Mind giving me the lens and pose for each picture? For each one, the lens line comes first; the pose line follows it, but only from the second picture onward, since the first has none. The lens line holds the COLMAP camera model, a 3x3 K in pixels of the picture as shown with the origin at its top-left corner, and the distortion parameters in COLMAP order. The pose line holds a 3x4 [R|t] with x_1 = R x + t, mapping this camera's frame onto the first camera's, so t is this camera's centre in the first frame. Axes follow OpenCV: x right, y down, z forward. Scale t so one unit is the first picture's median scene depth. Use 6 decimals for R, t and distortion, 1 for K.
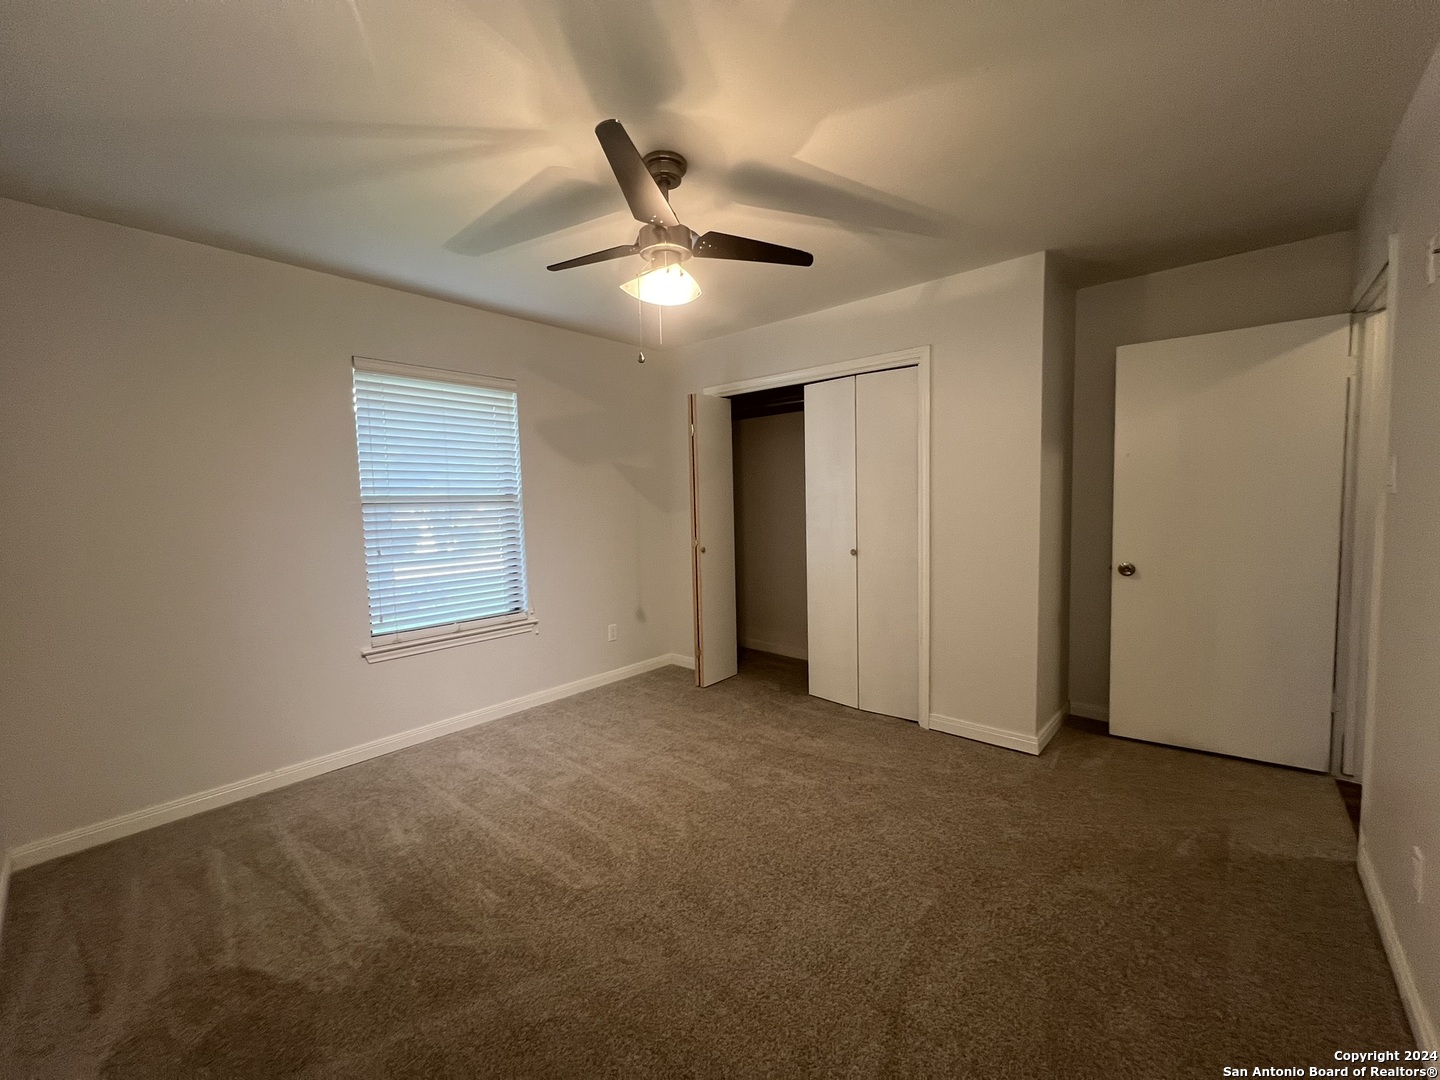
lens RADIAL K [[576.3, 0, 717.6], [0, 576.3, 543.7], [0, 0, 1]] dist [0.000946, 0.000952]
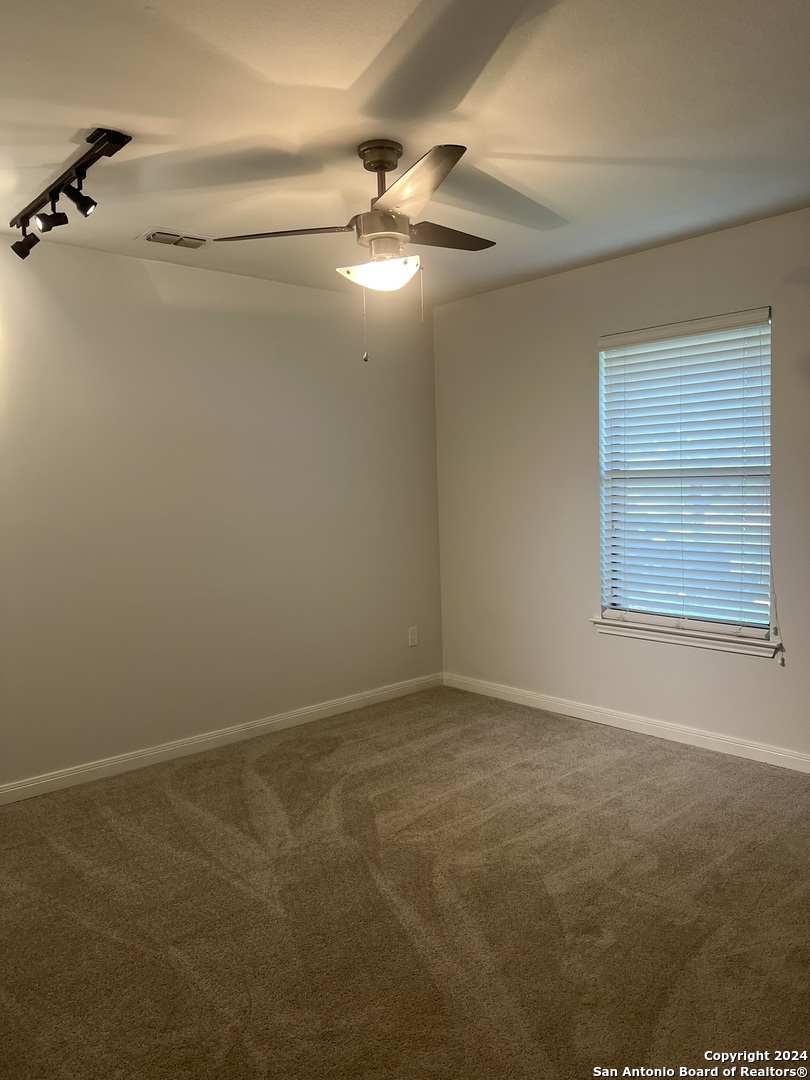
lens RADIAL K [[813.5, 0, 409.7], [0, 813.5, 538.4], [0, 0, 1]] dist [0.054695, -0.056270]
pose [[-0.119234, 0.083140, -0.989379, 0.889366], [-0.047290, 0.994881, 0.089302, -0.078003], [0.991739, 0.057436, -0.114692, 0.822412]]
